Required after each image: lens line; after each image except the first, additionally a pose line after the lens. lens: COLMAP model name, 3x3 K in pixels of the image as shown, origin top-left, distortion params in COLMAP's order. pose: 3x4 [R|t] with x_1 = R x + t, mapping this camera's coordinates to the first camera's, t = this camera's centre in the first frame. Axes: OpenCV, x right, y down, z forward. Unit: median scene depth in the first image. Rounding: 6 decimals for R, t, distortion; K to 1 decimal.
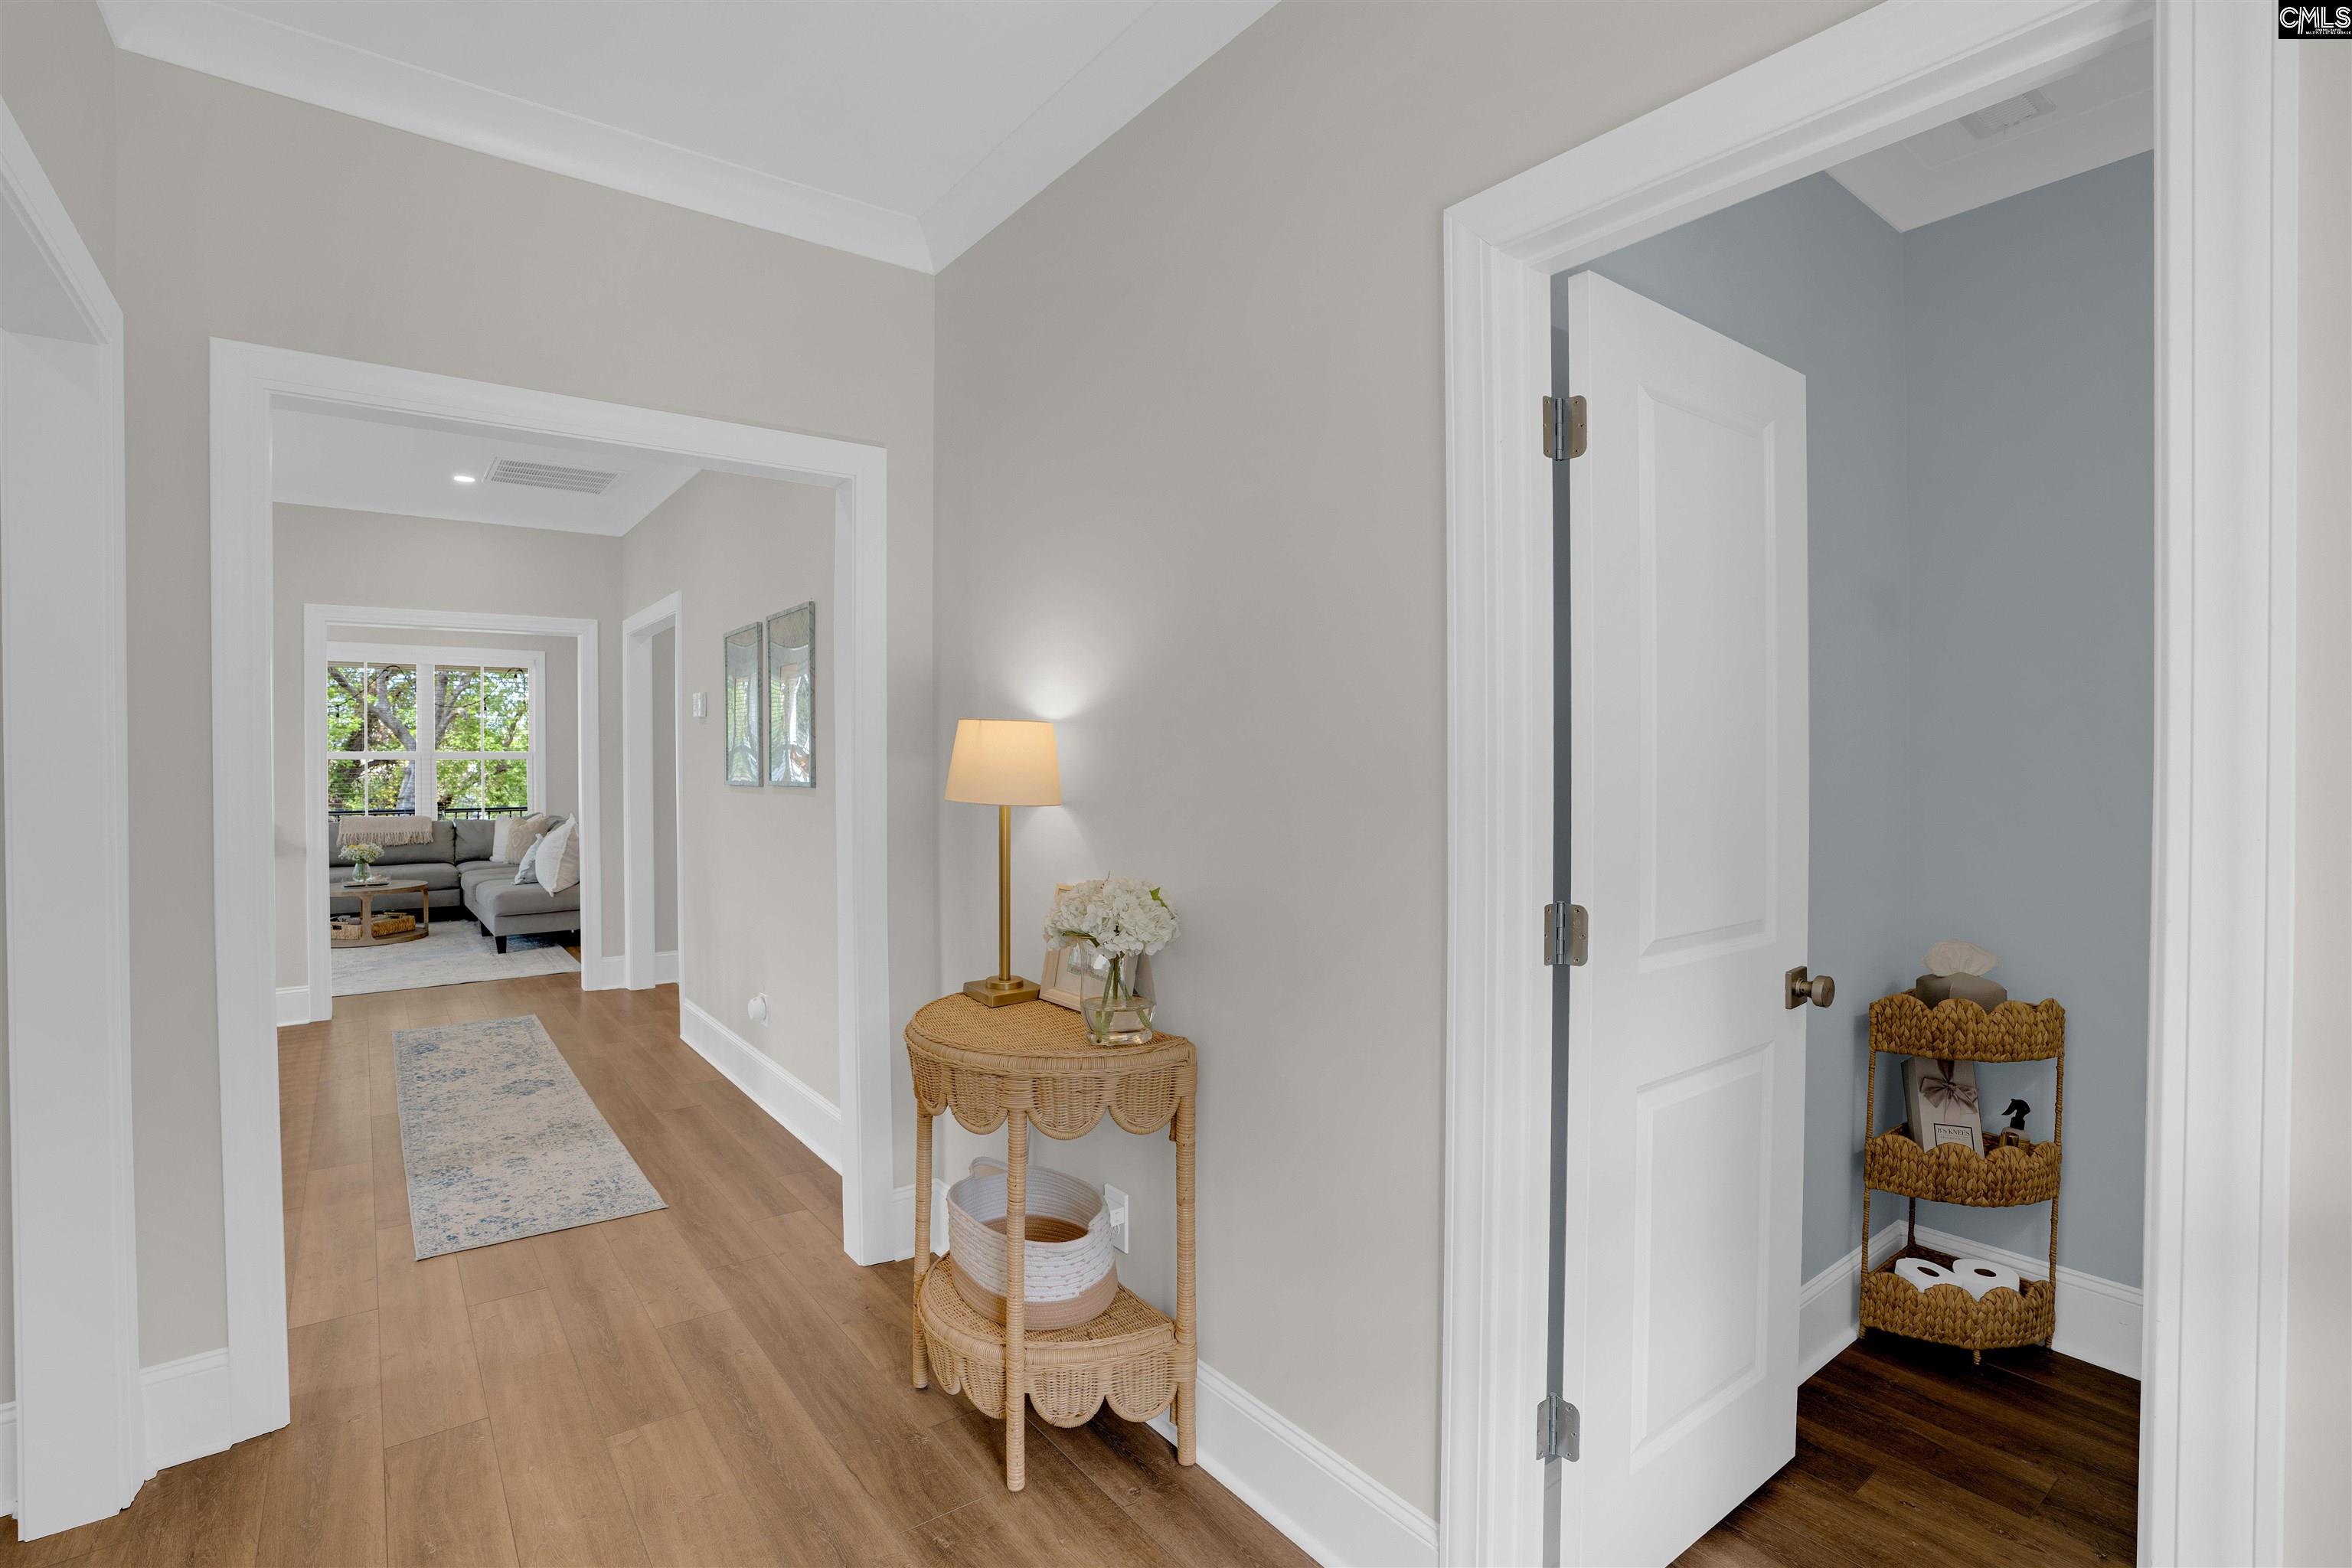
lens RADIAL K [[1087.3, 0, 1172.2], [0, 1087.3, 780.8], [0, 0, 1]] dist [-0.034755, 0.001512]
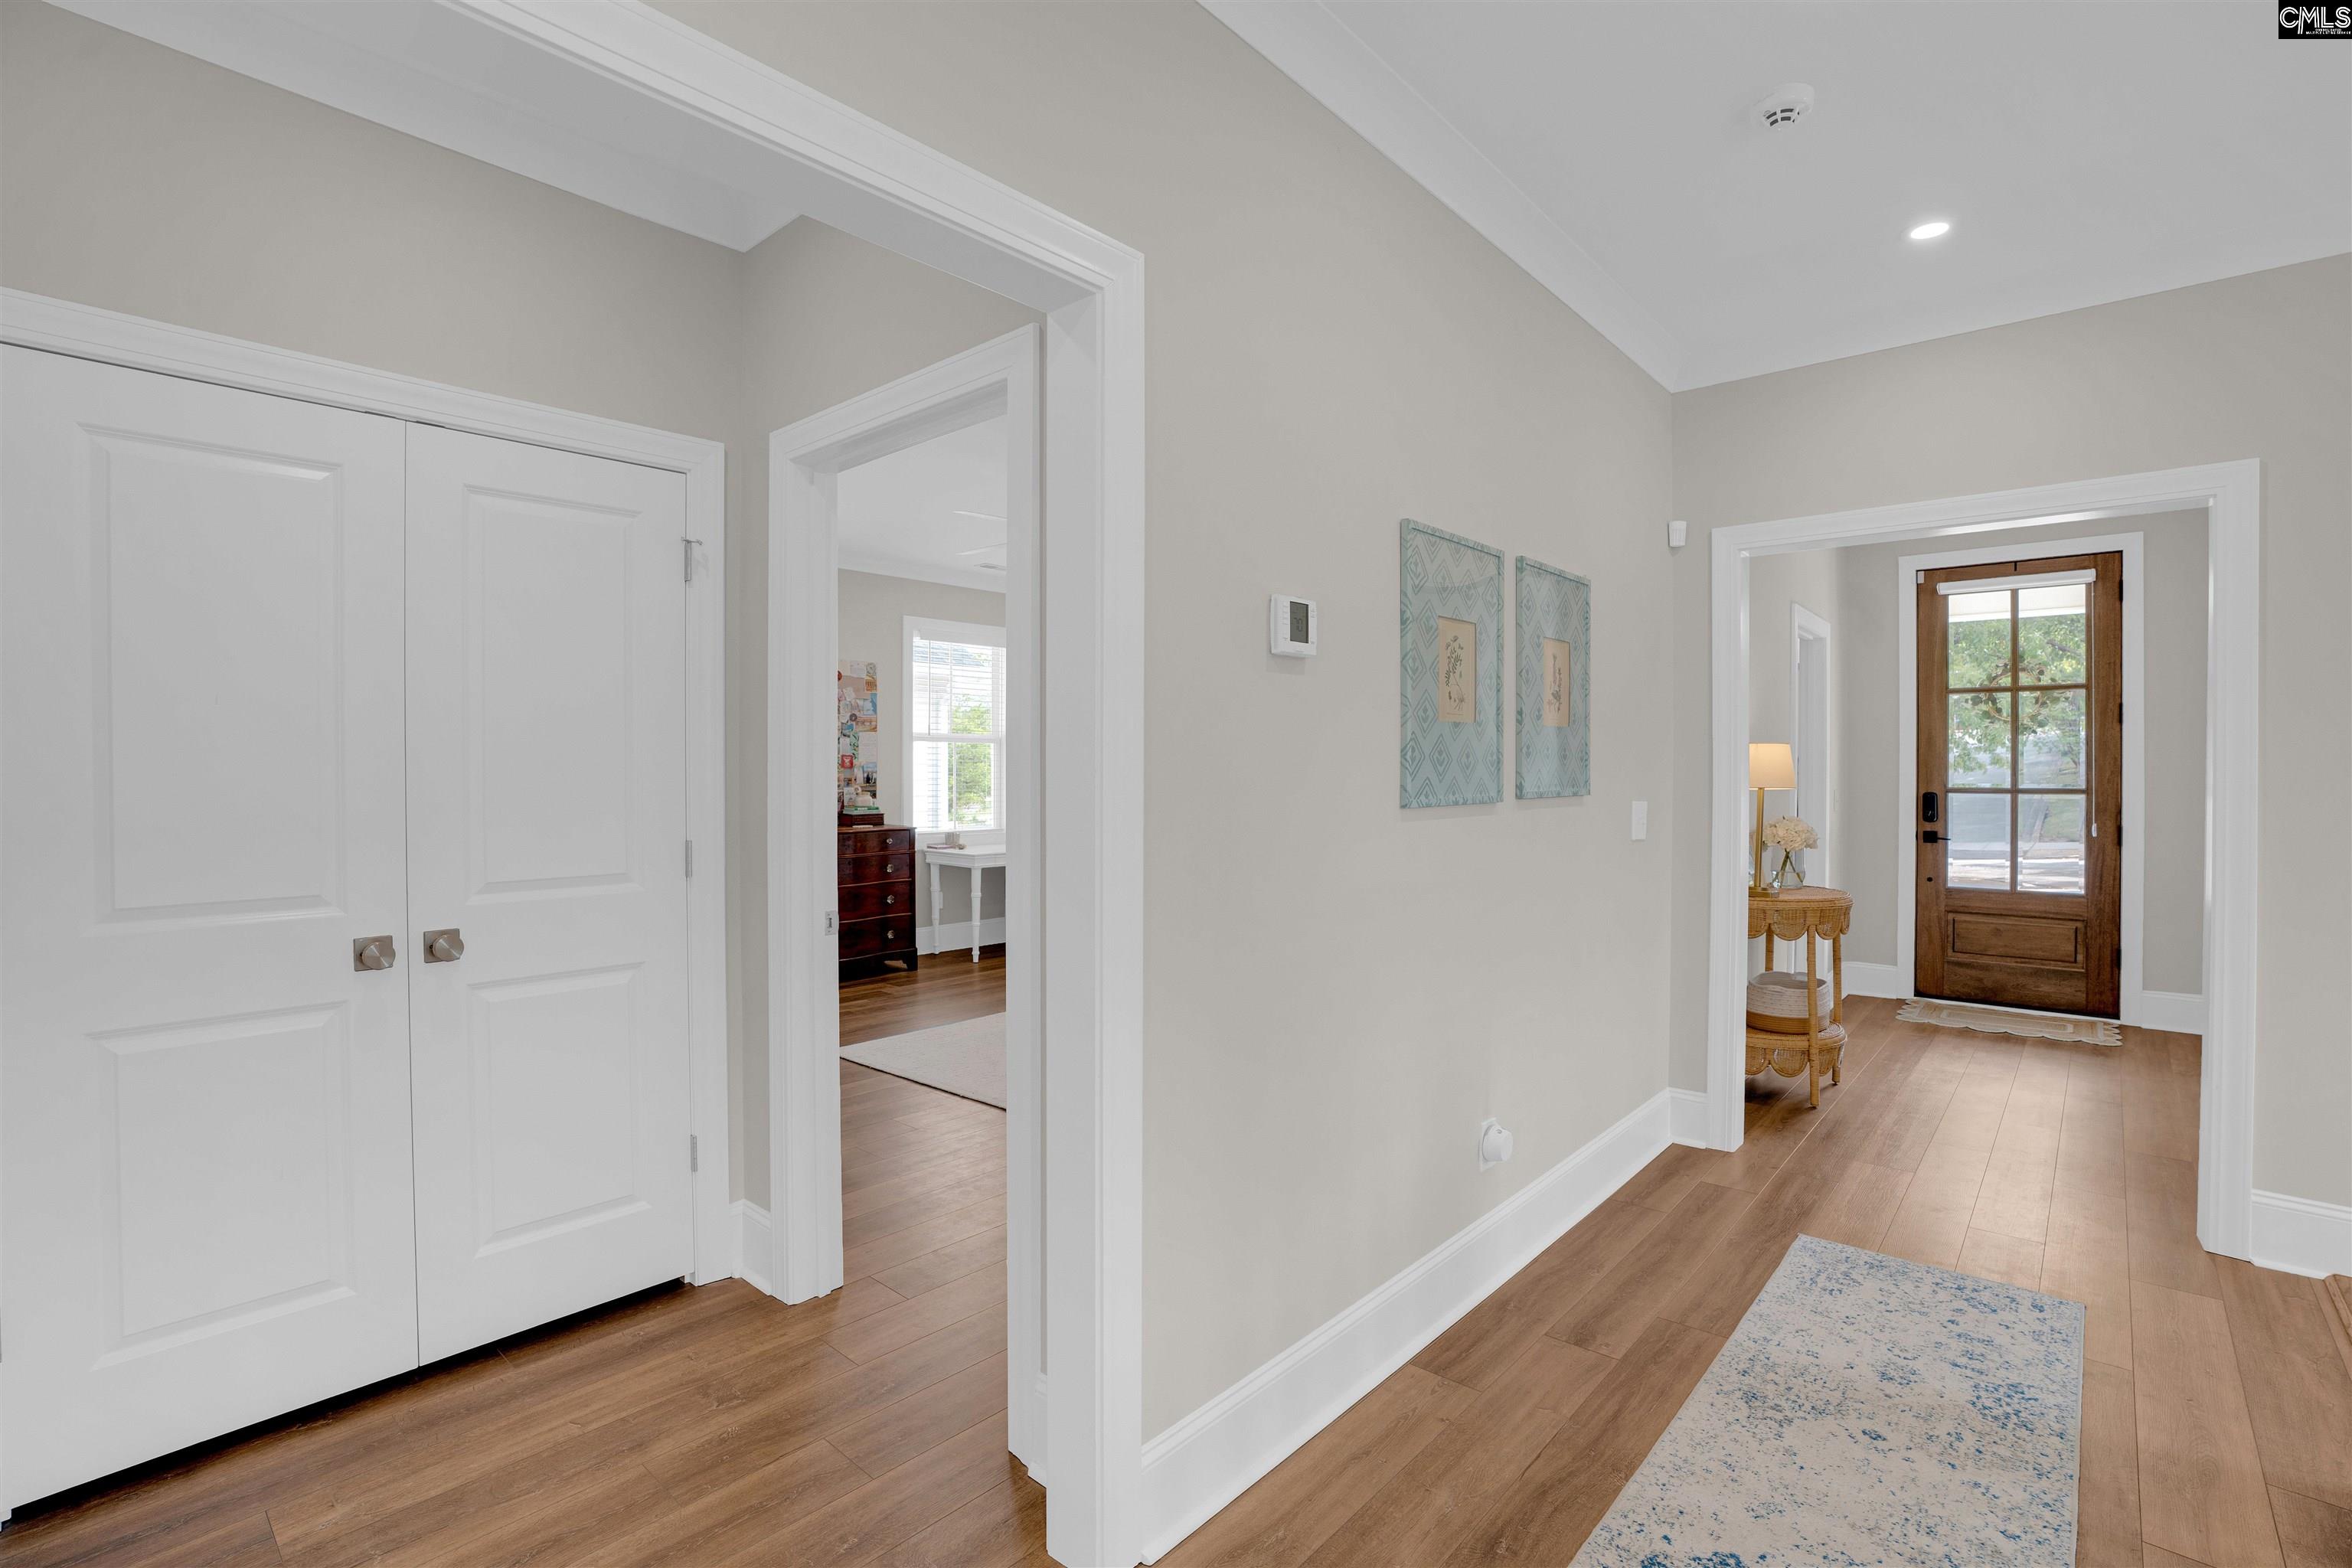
lens RADIAL K [[1087.3, 0, 1187.3], [0, 1087.3, 783.4], [0, 0, 1]] dist [-0.034755, 0.001512]
pose [[-0.208777, 0.001763, 0.977962, -1.140731], [0.011509, 0.999934, 0.000655, -0.001177], [-0.977895, 0.011392, -0.208784, 1.538903]]
